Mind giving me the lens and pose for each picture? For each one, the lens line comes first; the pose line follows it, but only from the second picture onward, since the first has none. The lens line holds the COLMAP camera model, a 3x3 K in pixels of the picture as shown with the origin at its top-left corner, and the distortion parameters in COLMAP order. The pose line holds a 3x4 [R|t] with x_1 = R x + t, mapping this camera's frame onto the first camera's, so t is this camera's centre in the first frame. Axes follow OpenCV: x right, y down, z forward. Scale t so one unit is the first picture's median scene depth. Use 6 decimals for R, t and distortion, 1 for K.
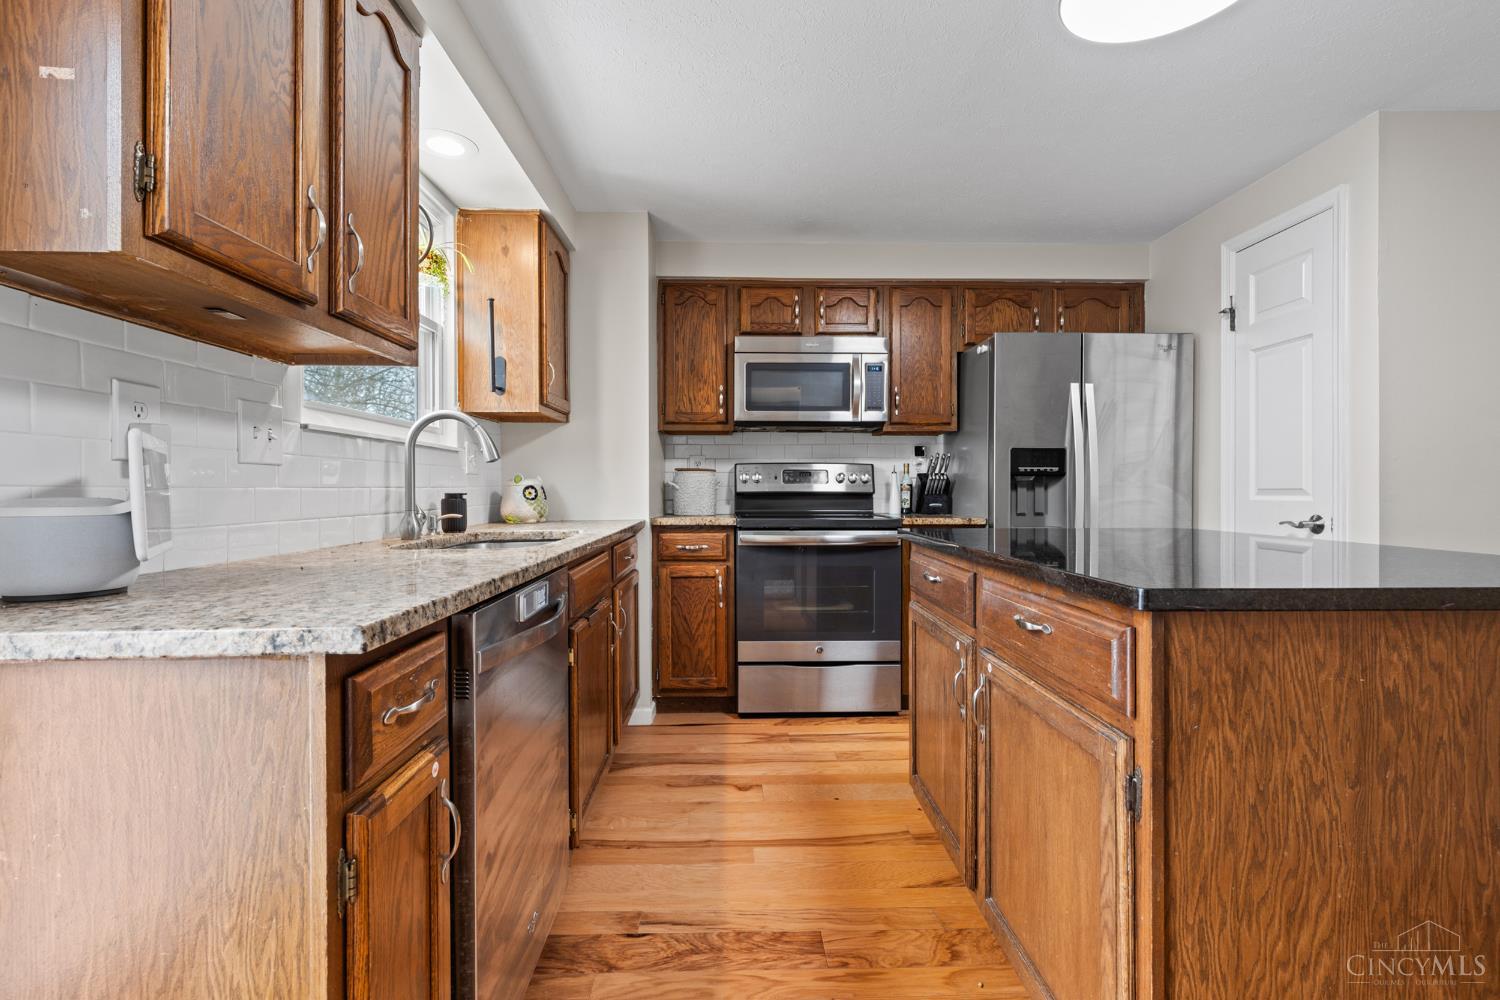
lens RADIAL K [[670.3, 0, 743.7], [0, 670.3, 491.5], [0, 0, 1]] dist [0.006583, -0.001505]
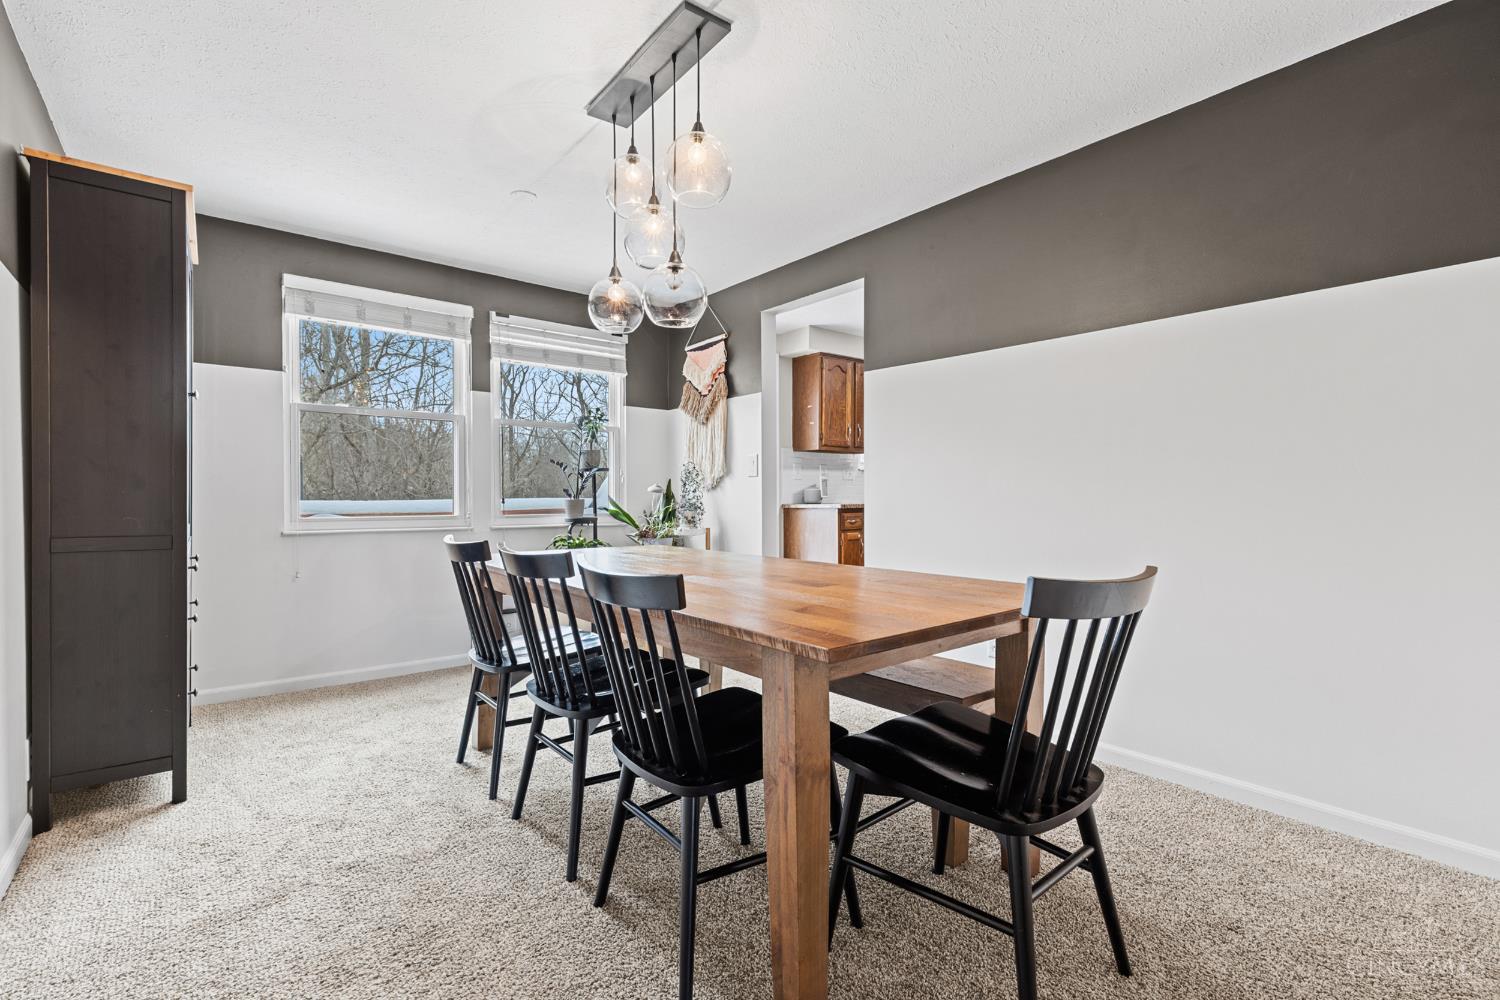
lens RADIAL K [[670.3, 0, 745.6], [0, 670.3, 494.9], [0, 0, 1]] dist [0.006583, -0.001505]
pose [[0.617582, 0.002867, -0.786501, 1.058161], [-0.000658, 0.999995, 0.003129, 0.018389], [0.786506, -0.001415, 0.617581, -1.006095]]
